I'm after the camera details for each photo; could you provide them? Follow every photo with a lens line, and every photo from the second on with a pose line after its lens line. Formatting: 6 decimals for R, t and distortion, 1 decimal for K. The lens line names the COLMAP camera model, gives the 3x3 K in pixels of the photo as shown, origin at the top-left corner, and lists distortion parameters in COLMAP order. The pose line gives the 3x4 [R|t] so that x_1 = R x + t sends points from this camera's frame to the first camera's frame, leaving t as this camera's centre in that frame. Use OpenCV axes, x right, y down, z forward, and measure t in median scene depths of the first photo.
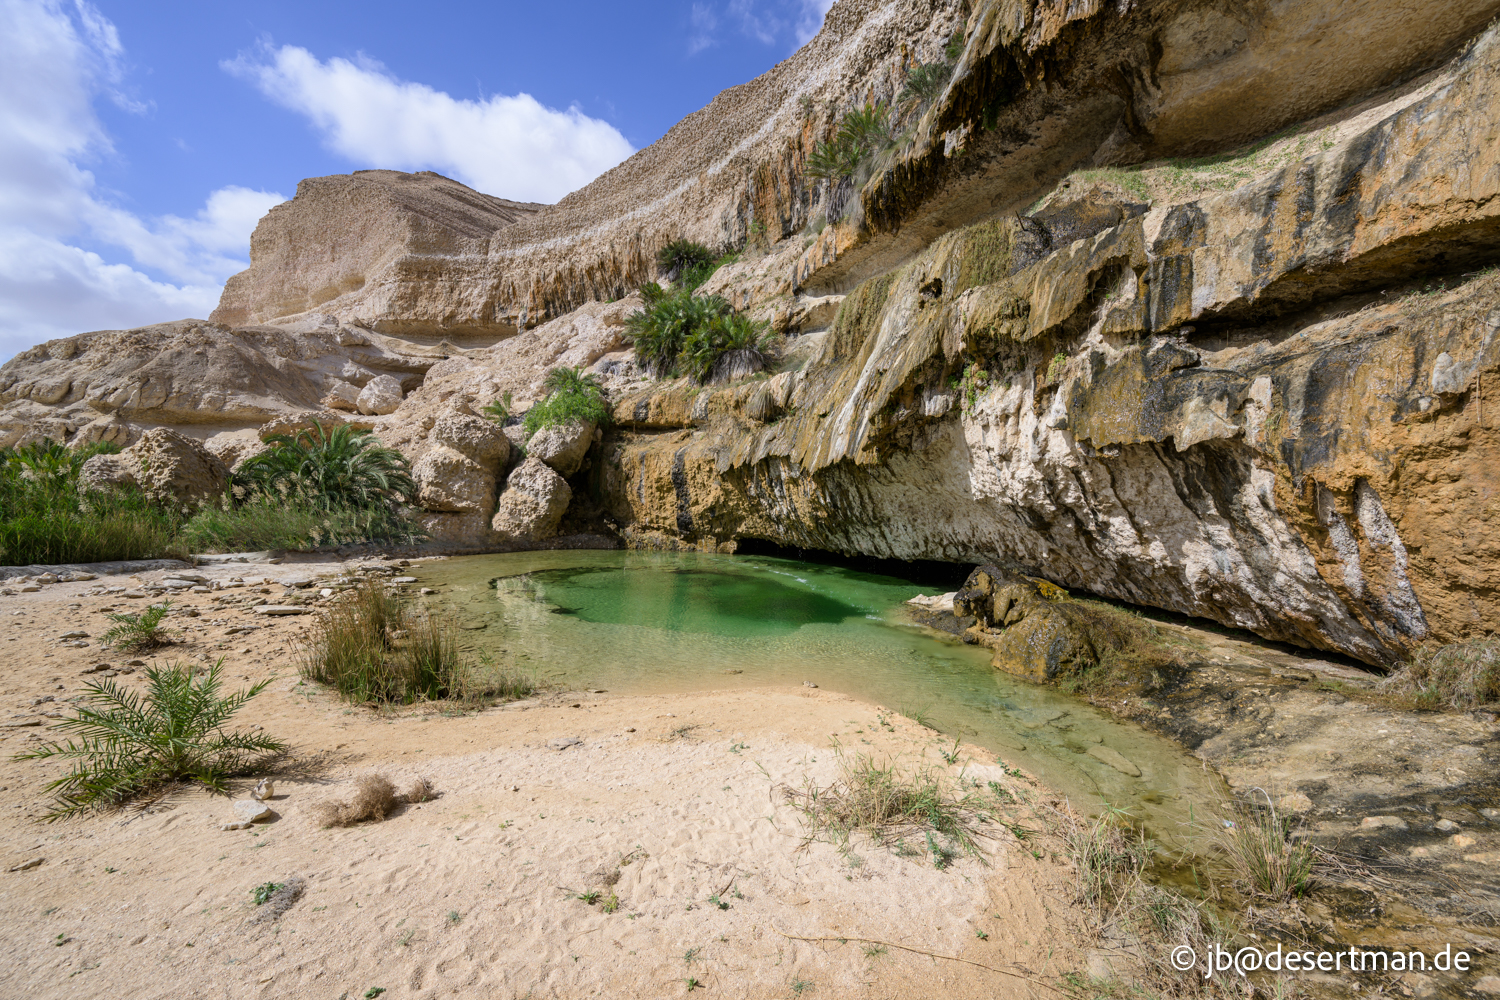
lens RADIAL K [[581.2, 0, 750.0], [0, 581.2, 500.0], [0, 0, 1]] dist [-0.001537, -0.000181]
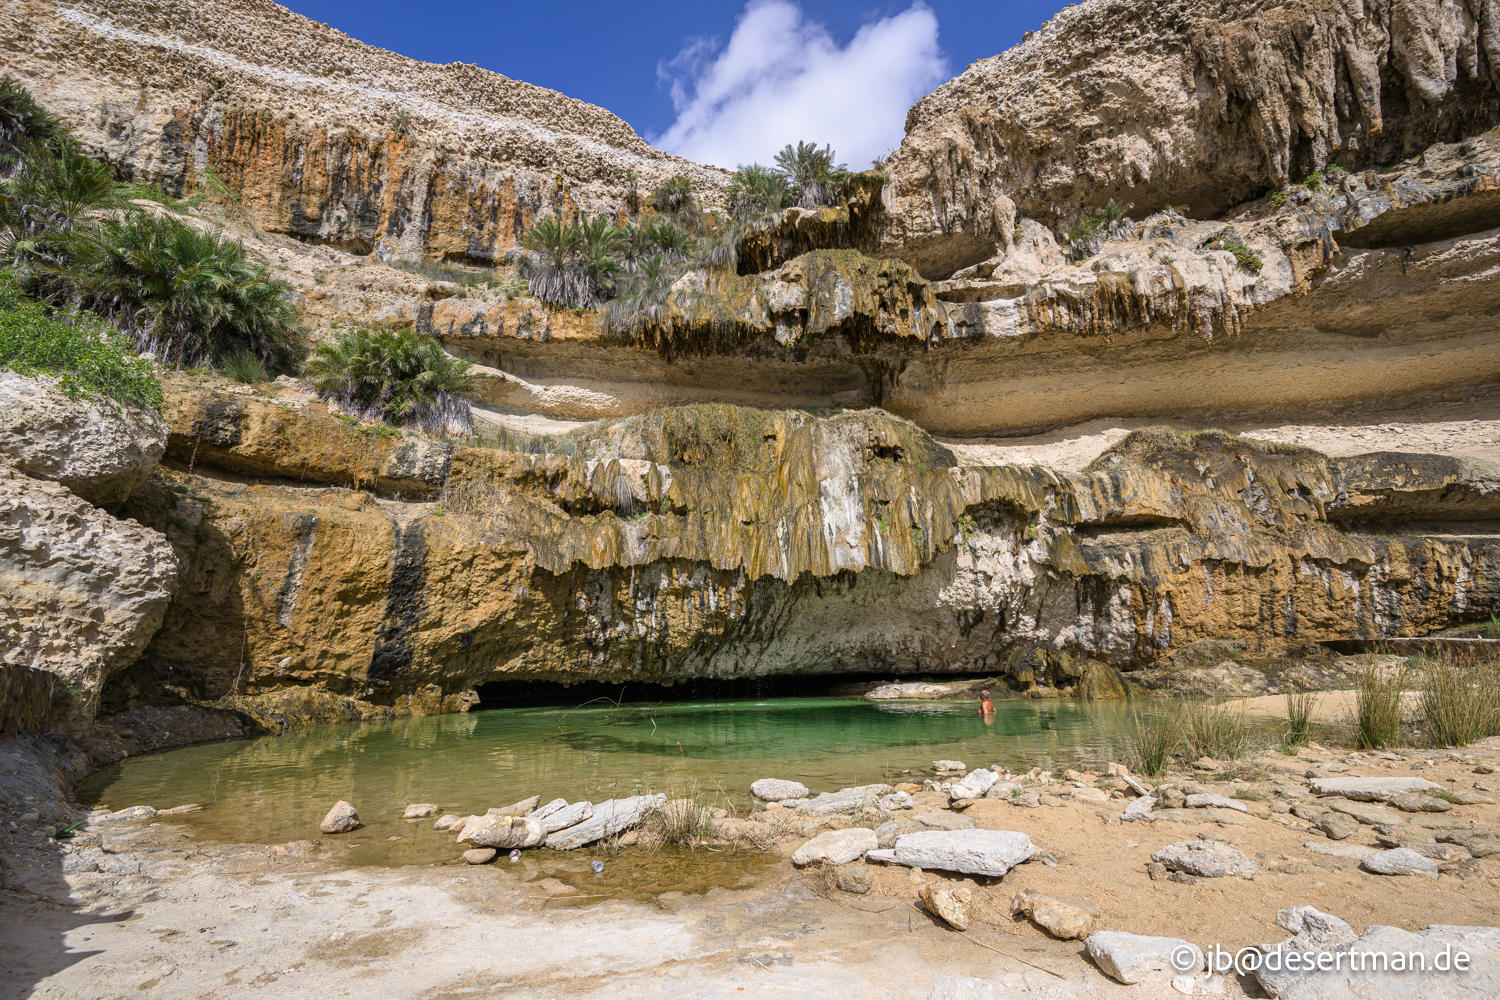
lens RADIAL K [[581.2, 0, 750.0], [0, 581.2, 500.0], [0, 0, 1]] dist [-0.001537, -0.000181]
pose [[0.254768, 0.219882, 0.941672, -0.532392], [0.034686, 0.971100, -0.236138, 0.029971], [-0.966380, 0.092823, 0.239778, 0.520327]]
